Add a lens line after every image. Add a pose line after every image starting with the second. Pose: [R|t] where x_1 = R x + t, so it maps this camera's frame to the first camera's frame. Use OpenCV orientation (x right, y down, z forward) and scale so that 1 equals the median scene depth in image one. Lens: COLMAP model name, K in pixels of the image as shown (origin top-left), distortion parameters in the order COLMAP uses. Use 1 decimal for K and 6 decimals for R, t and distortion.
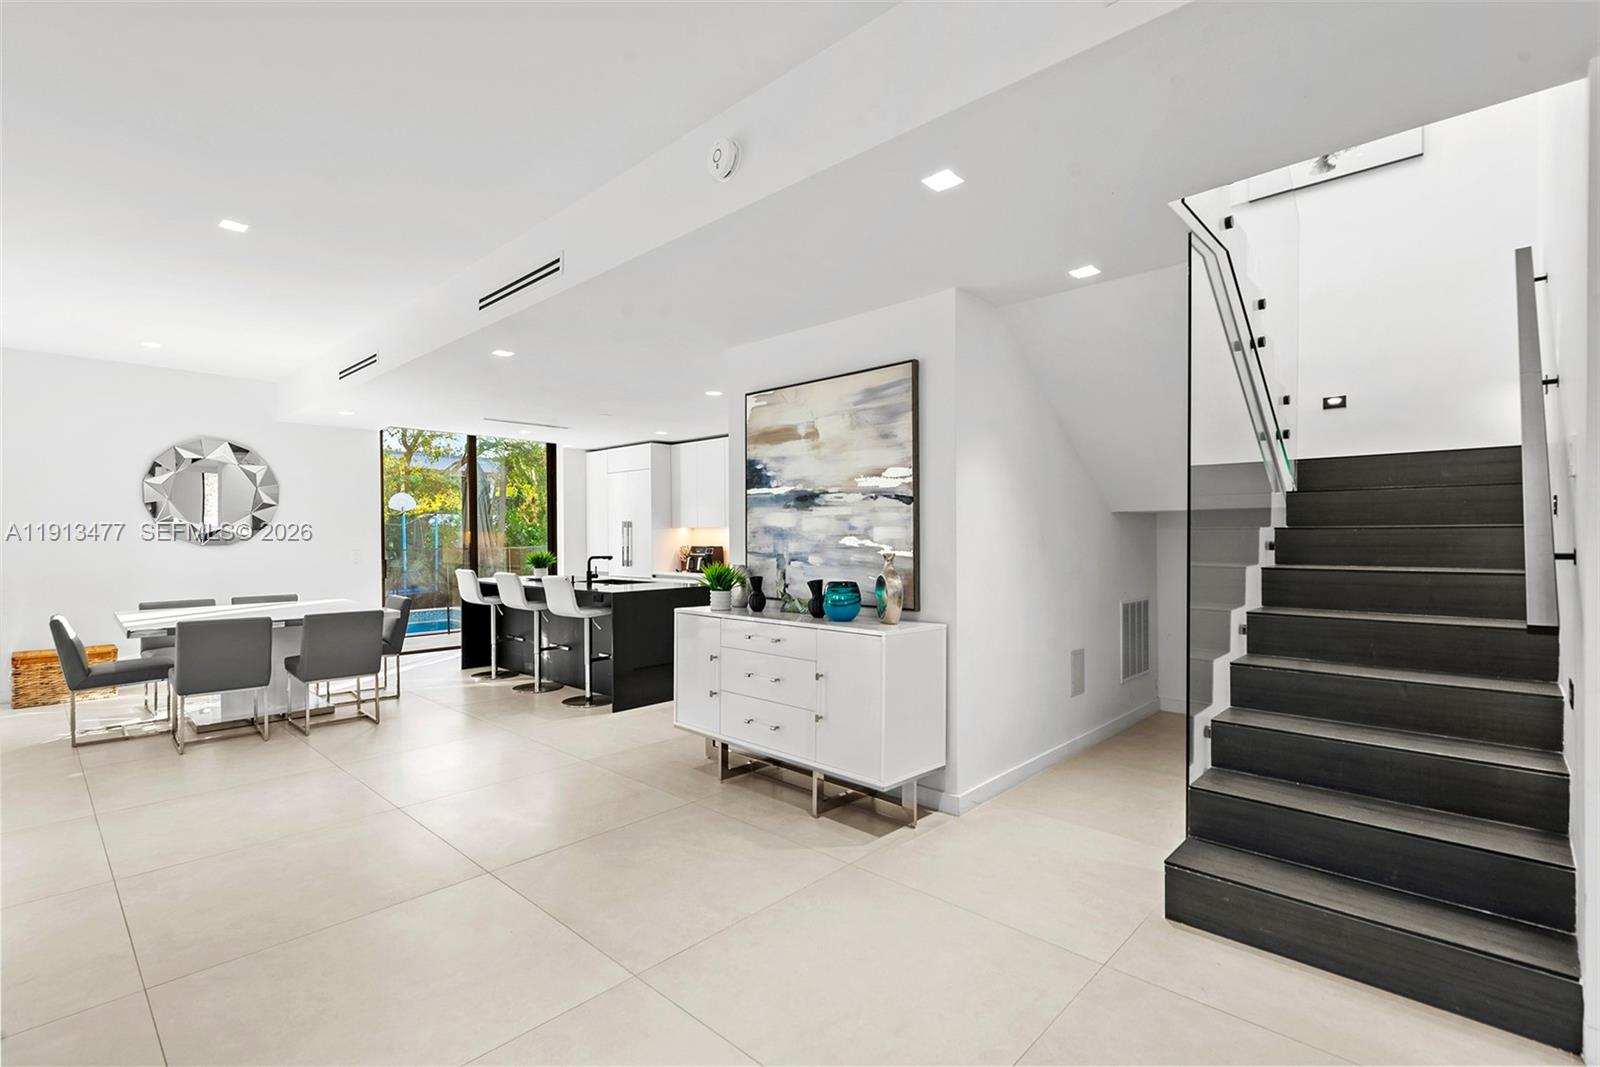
lens RADIAL K [[742.3, 0, 799.9], [0, 742.3, 533.4], [0, 0, 1]] dist [0.000817, 0.000236]
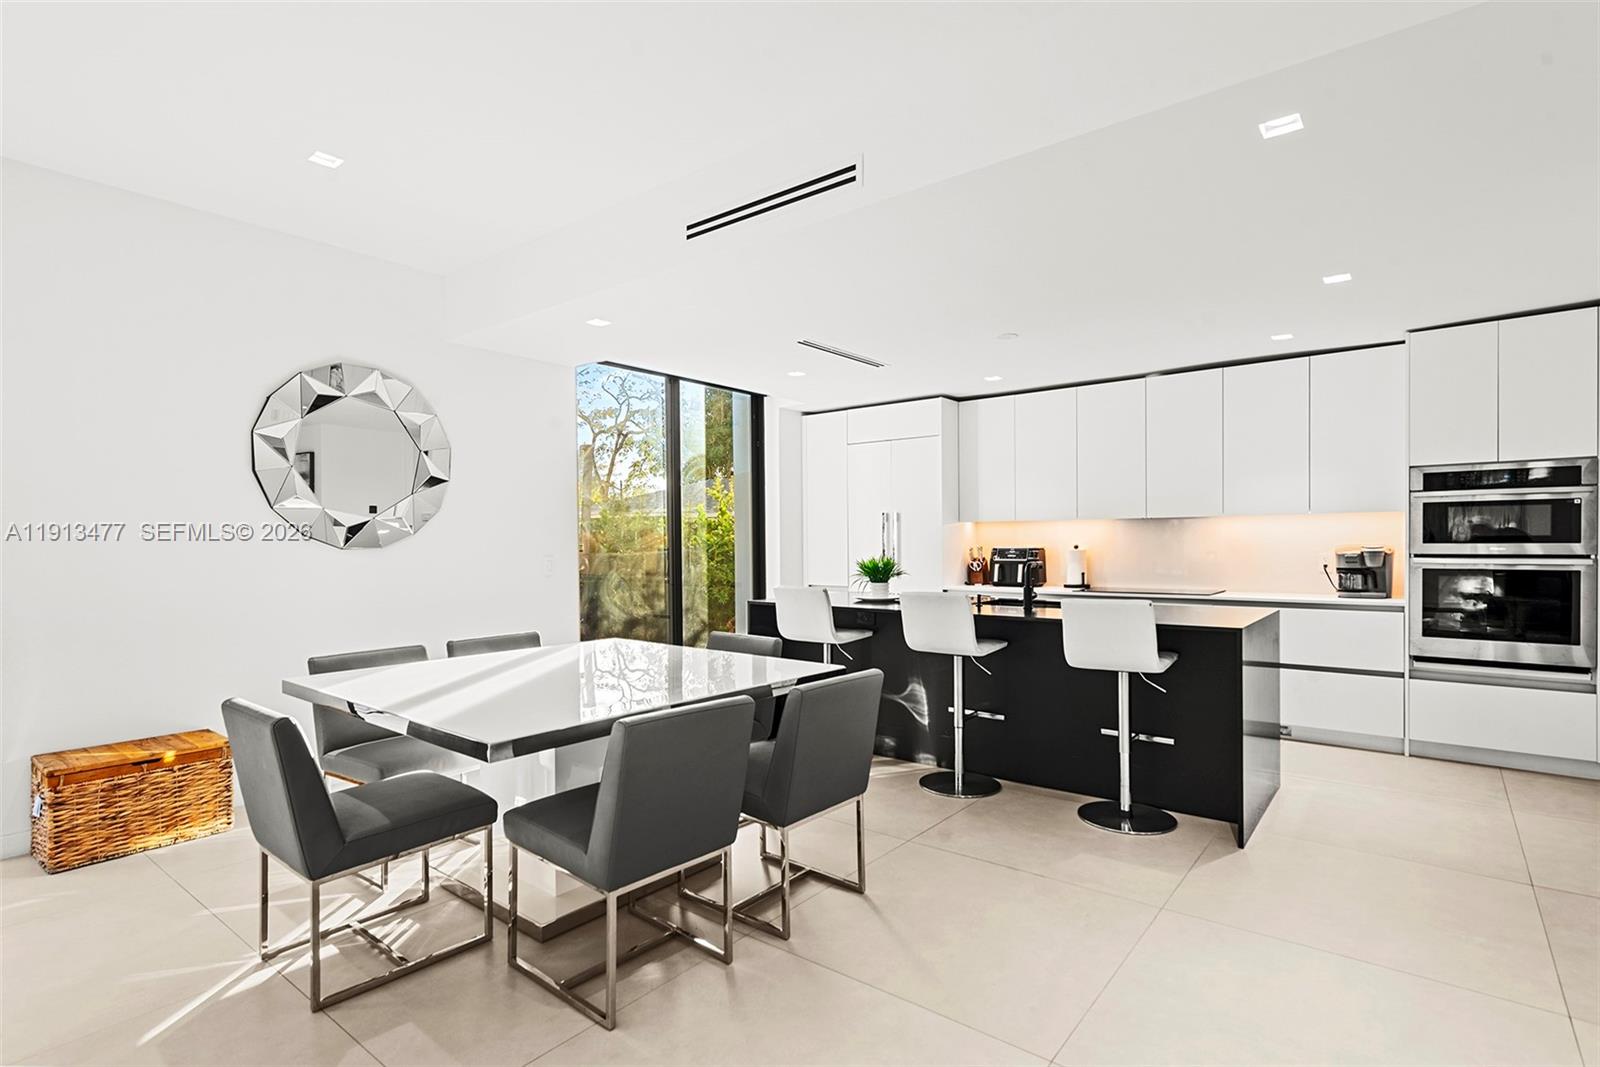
lens RADIAL K [[799.8, 0, 801.2], [0, 799.8, 538.1], [0, 0, 1]] dist [-0.003265, -0.000004]
pose [[0.996023, -0.004888, 0.088965, -0.590092], [0.004968, 0.999987, -0.000678, 0.011515], [-0.088961, 0.001117, 0.996035, 0.410275]]
